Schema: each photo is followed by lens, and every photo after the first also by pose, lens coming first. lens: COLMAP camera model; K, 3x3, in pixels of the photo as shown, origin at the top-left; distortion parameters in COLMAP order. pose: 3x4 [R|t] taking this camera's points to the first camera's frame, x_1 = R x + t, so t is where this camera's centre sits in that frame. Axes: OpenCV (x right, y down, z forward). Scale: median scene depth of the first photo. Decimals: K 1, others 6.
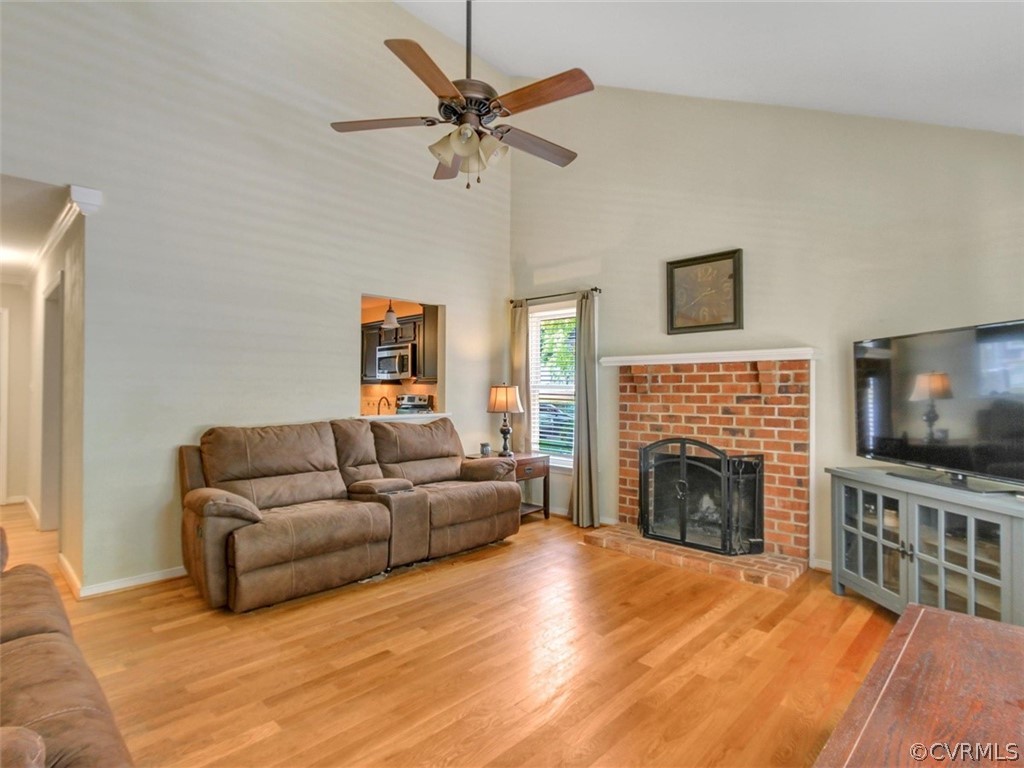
lens RADIAL K [[532.7, 0, 508.8], [0, 532.7, 391.5], [0, 0, 1]] dist [-0.006345, 0.000922]
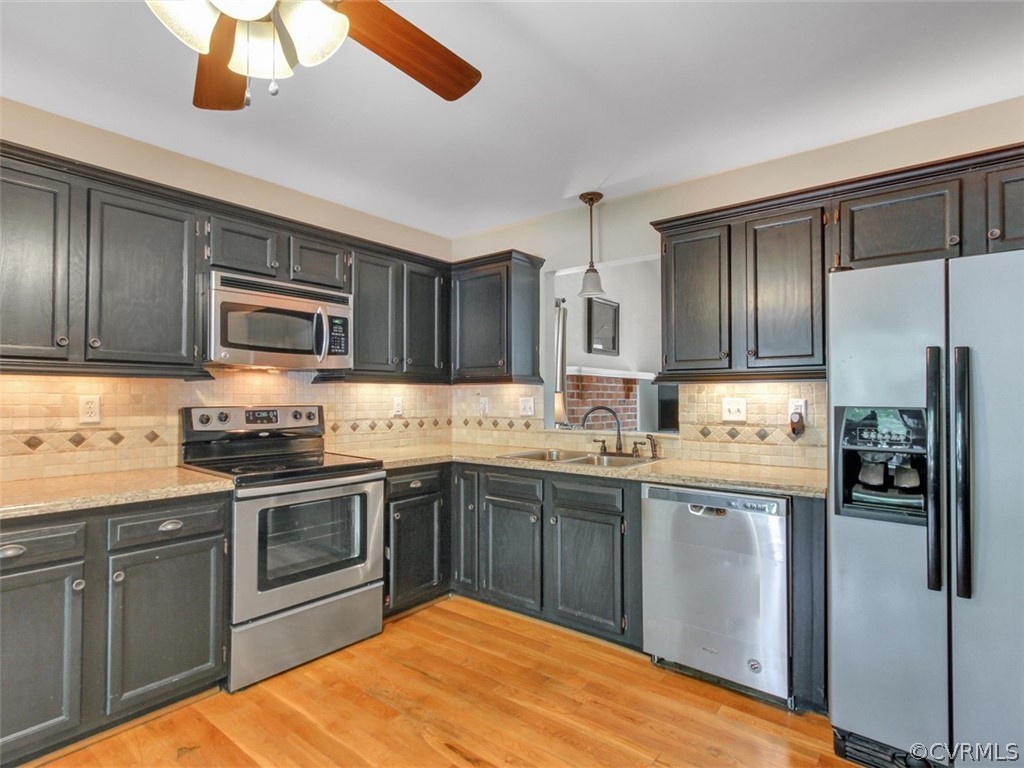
lens RADIAL K [[531.8, 0, 511.4], [0, 531.8, 395.0], [0, 0, 1]] dist [-0.008256, 0.000747]
pose [[-0.090372, 0.003725, 0.995901, -1.023337], [0.000829, 0.999993, -0.003665, -0.001759], [-0.995908, 0.000494, -0.090374, 1.397879]]
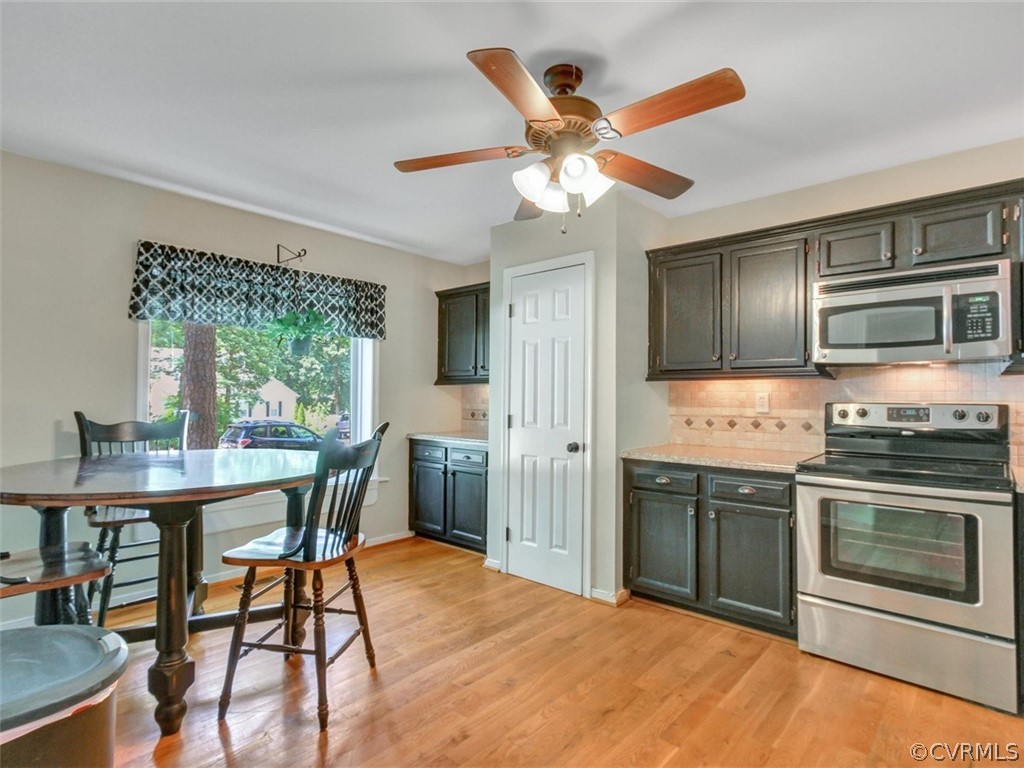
lens RADIAL K [[539.4, 0, 512.1], [0, 539.4, 402.6], [0, 0, 1]] dist [-0.002298, 0.001499]
pose [[0.999023, 0.000713, 0.044186, -0.821750], [-0.001262, 0.999922, 0.012390, 0.001350], [-0.044173, -0.012434, 0.998947, 1.014507]]
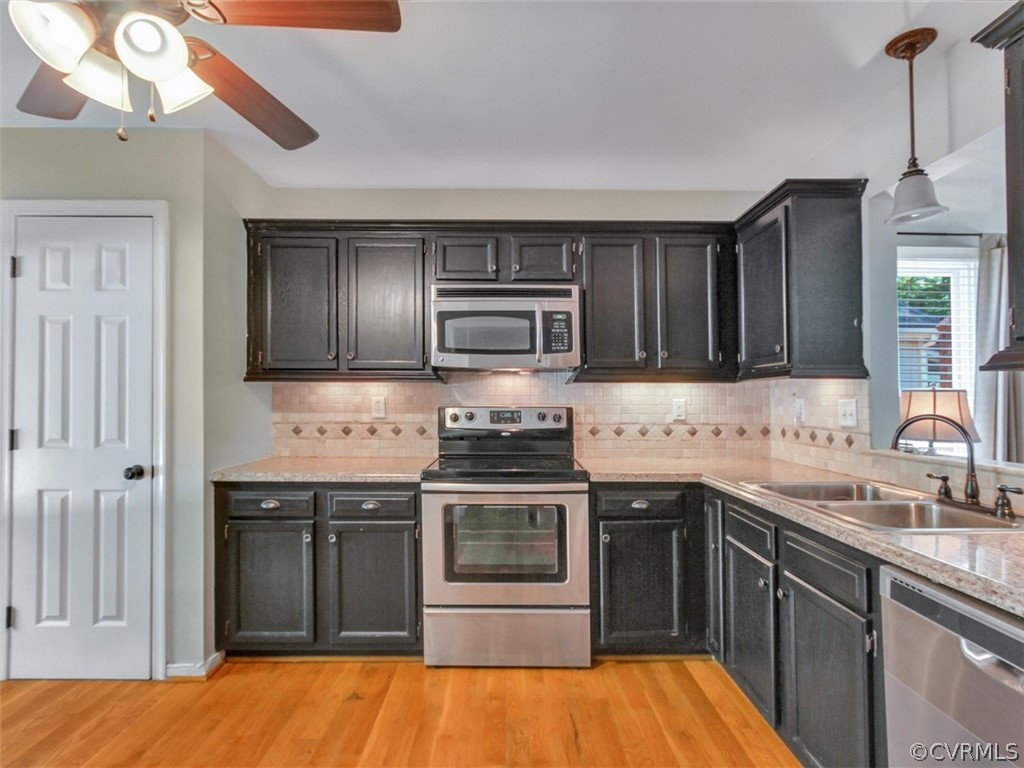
lens RADIAL K [[539.4, 0, 512.1], [0, 539.4, 402.6], [0, 0, 1]] dist [-0.002298, 0.001499]
pose [[0.711214, -0.002698, 0.702970, -0.811212], [-0.000937, 0.999988, 0.004786, 0.000826], [-0.702974, -0.004063, 0.711203, 1.132131]]
